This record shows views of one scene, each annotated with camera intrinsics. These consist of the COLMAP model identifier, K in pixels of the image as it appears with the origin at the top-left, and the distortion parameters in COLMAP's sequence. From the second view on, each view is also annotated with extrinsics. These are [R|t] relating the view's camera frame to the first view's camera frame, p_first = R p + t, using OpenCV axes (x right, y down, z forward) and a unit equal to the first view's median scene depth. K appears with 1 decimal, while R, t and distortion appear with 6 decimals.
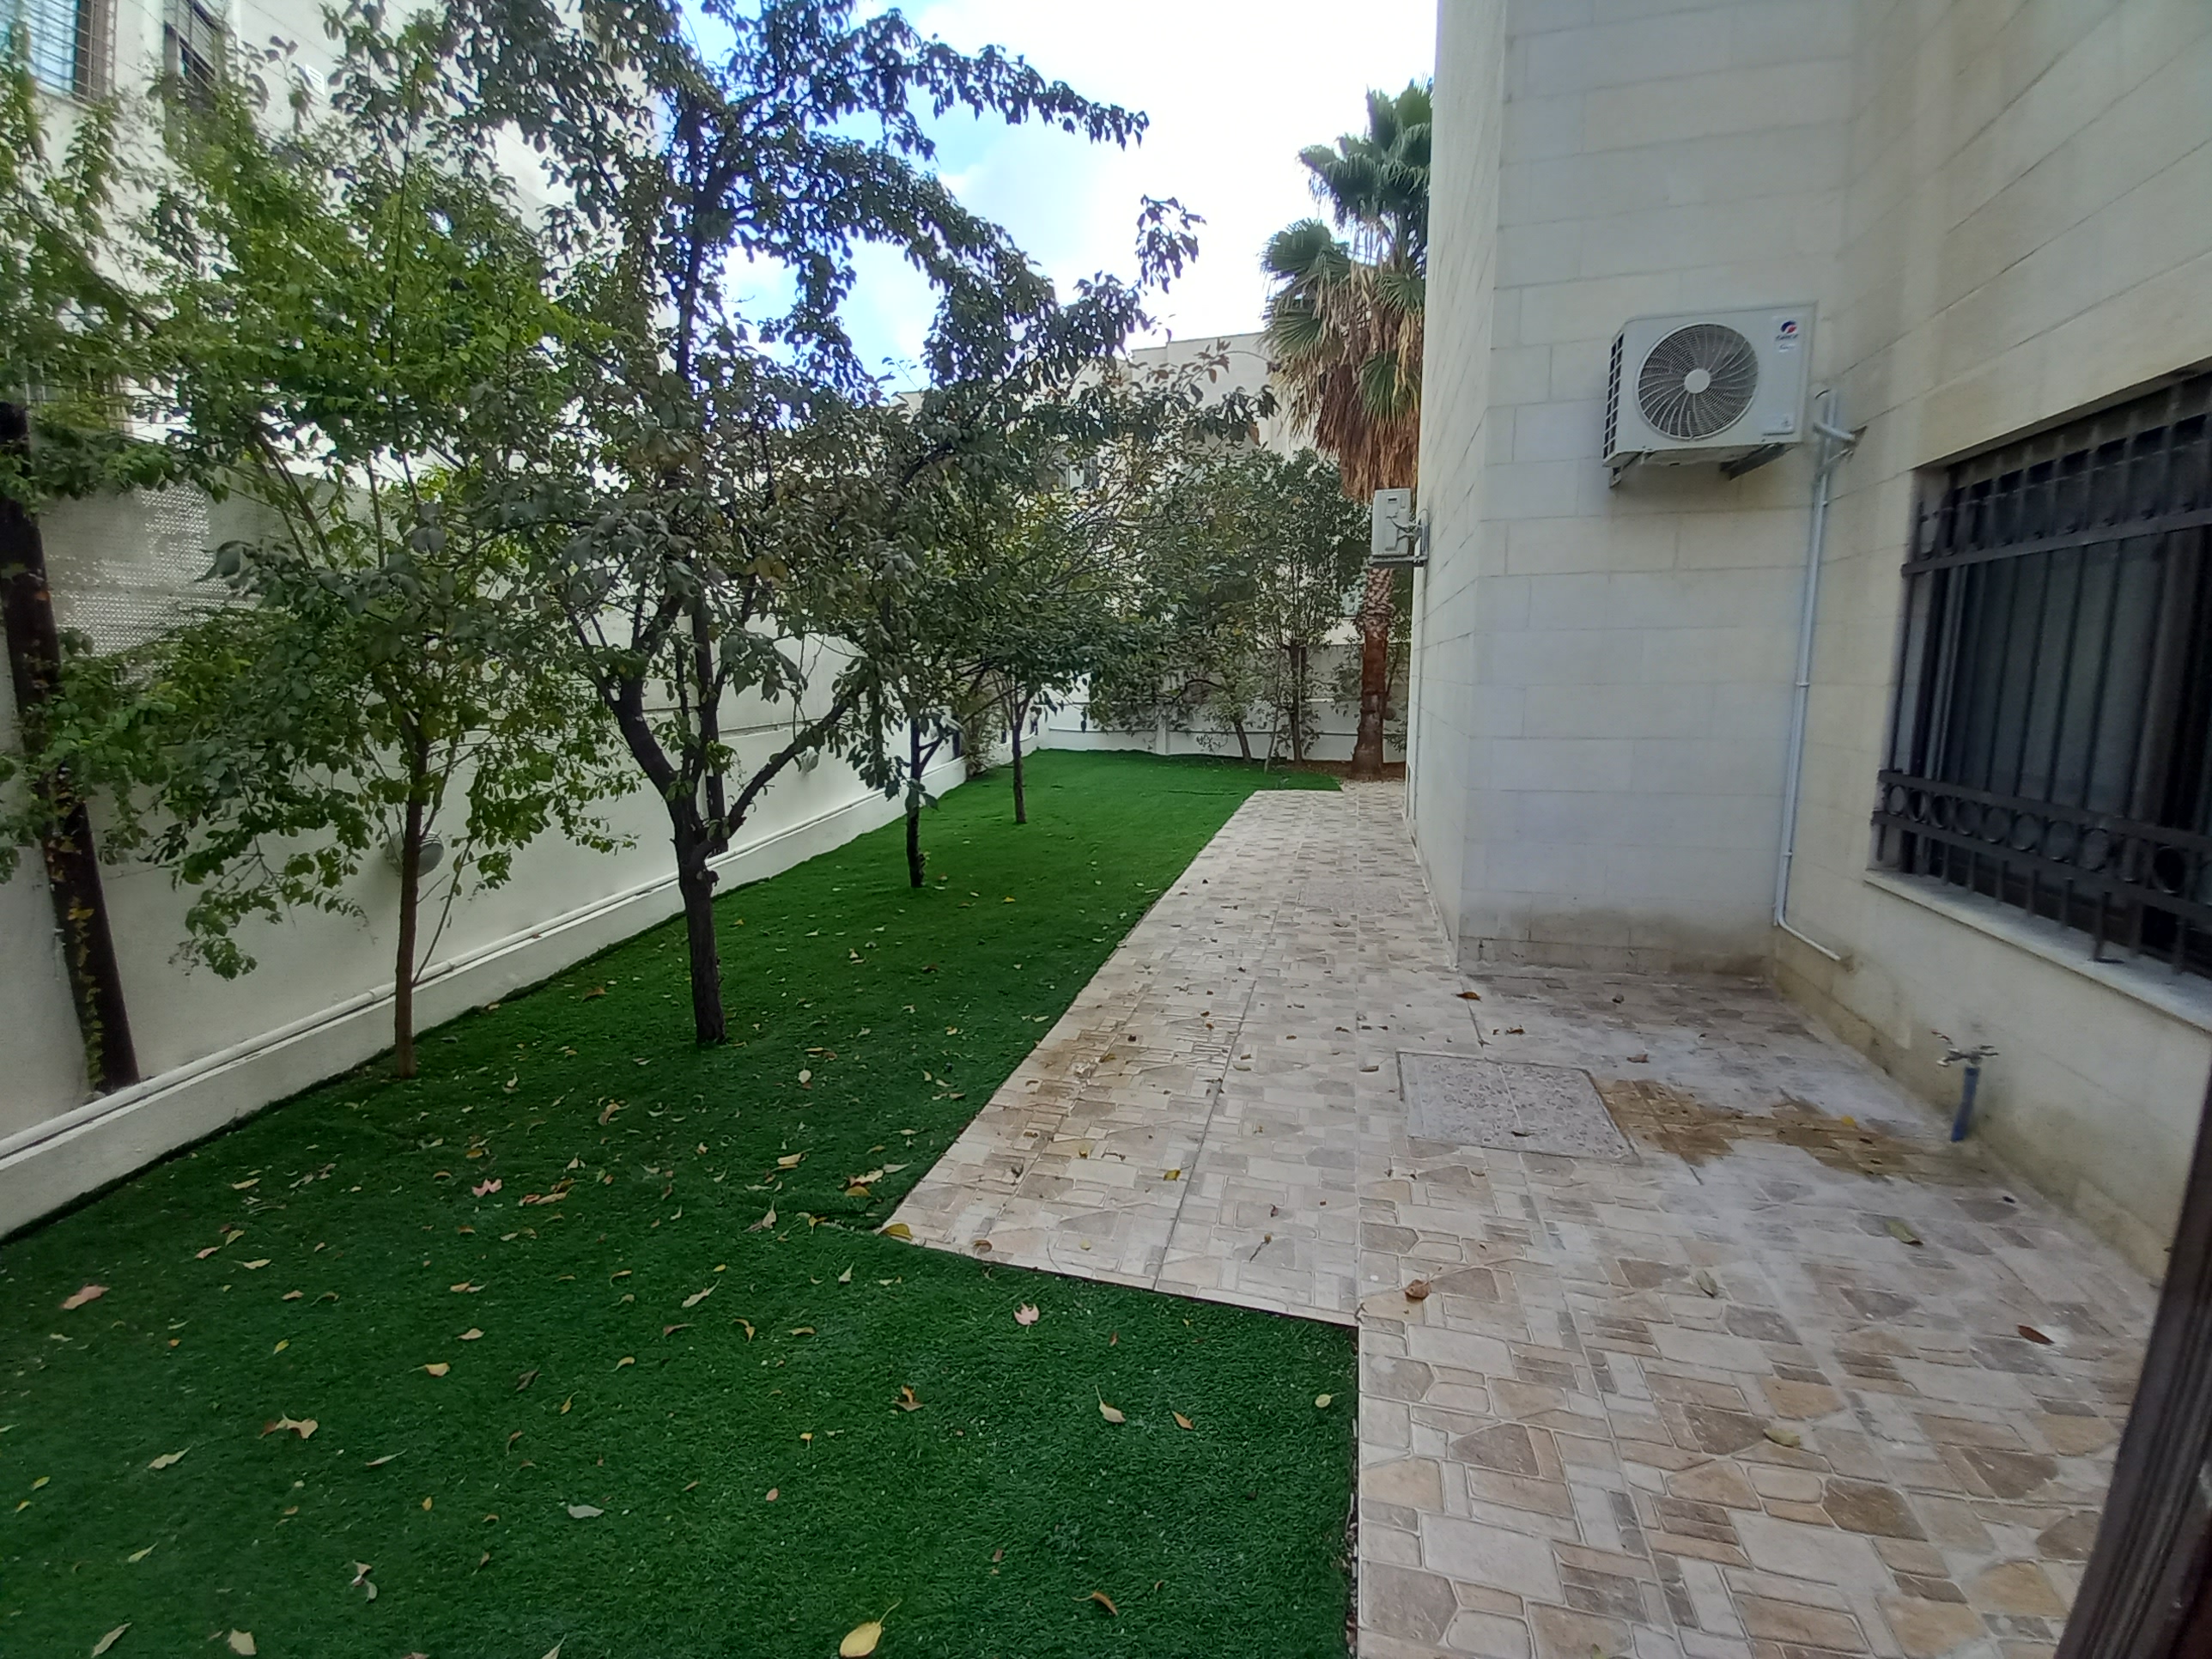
lens RADIAL K [[896.0, 0, 1116.5], [0, 896.0, 819.2], [0, 0, 1]] dist [0.004363, -0.000055]
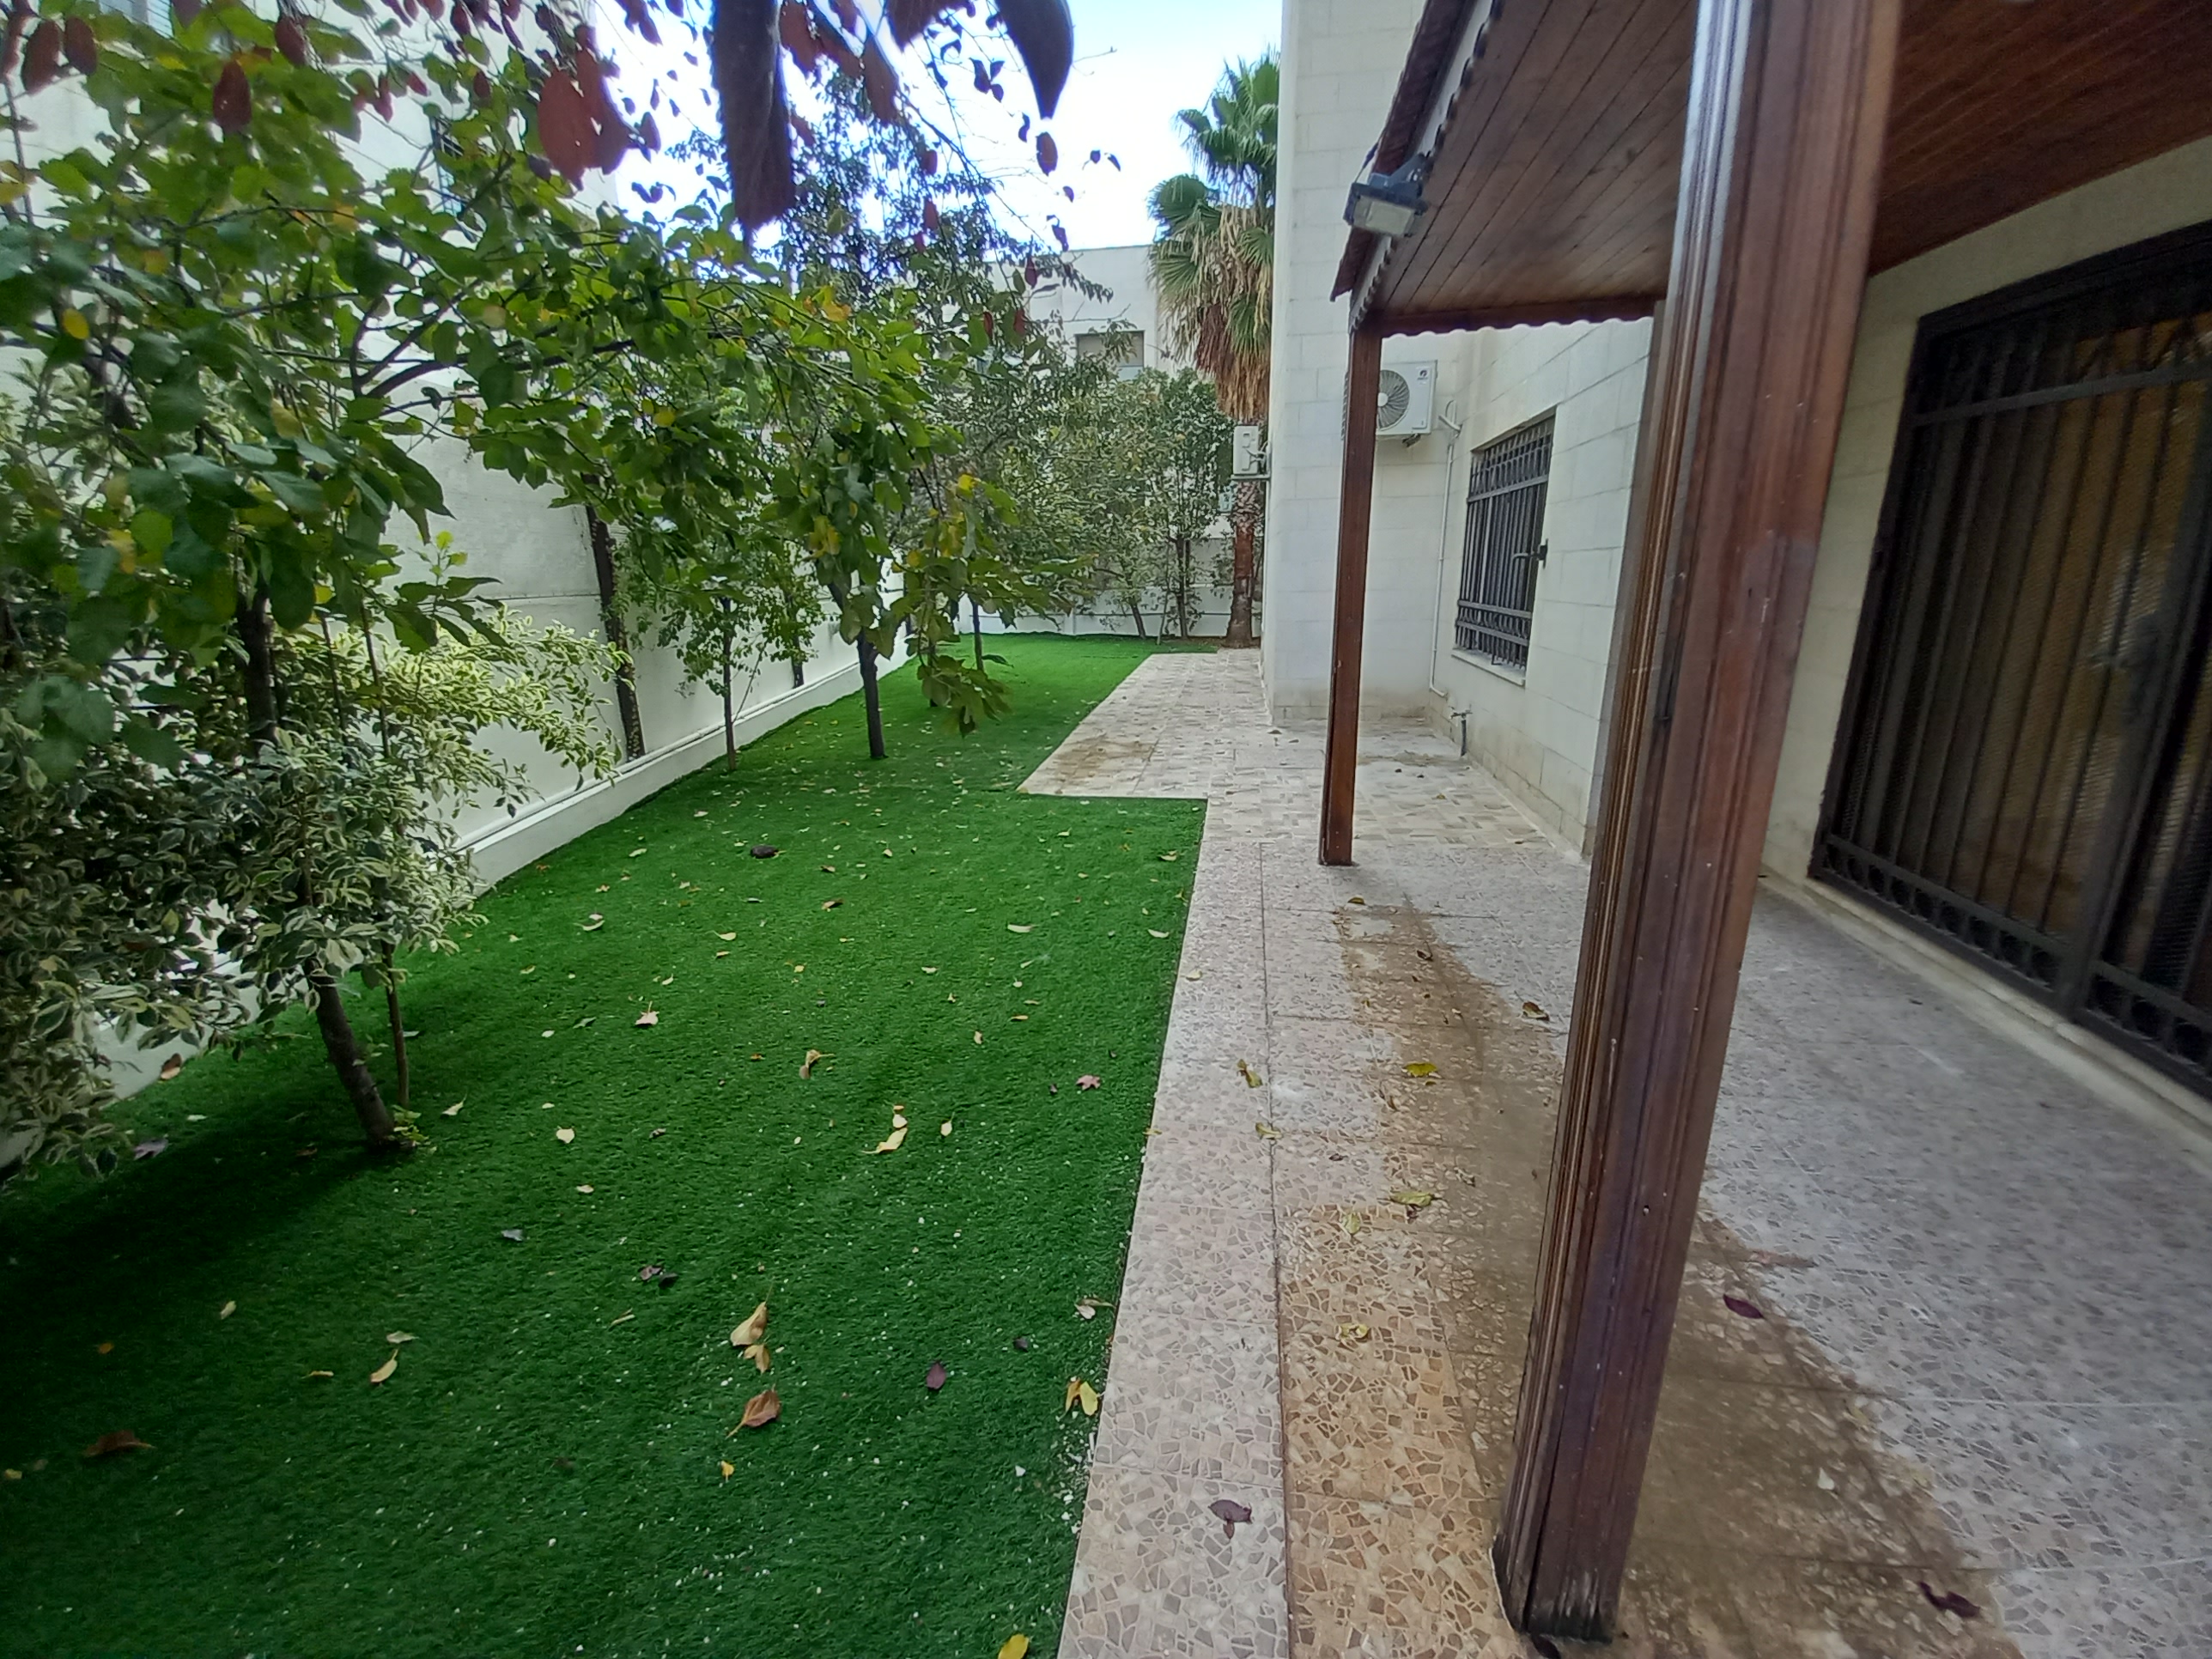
lens RADIAL K [[896.0, 0, 1097.9], [0, 896.0, 825.3], [0, 0, 1]] dist [0.004363, -0.000055]
pose [[0.994340, -0.036966, 0.099611, -0.054332], [0.025051, 0.992661, 0.118310, 0.051560], [-0.103254, -0.115145, 0.987968, -0.267467]]
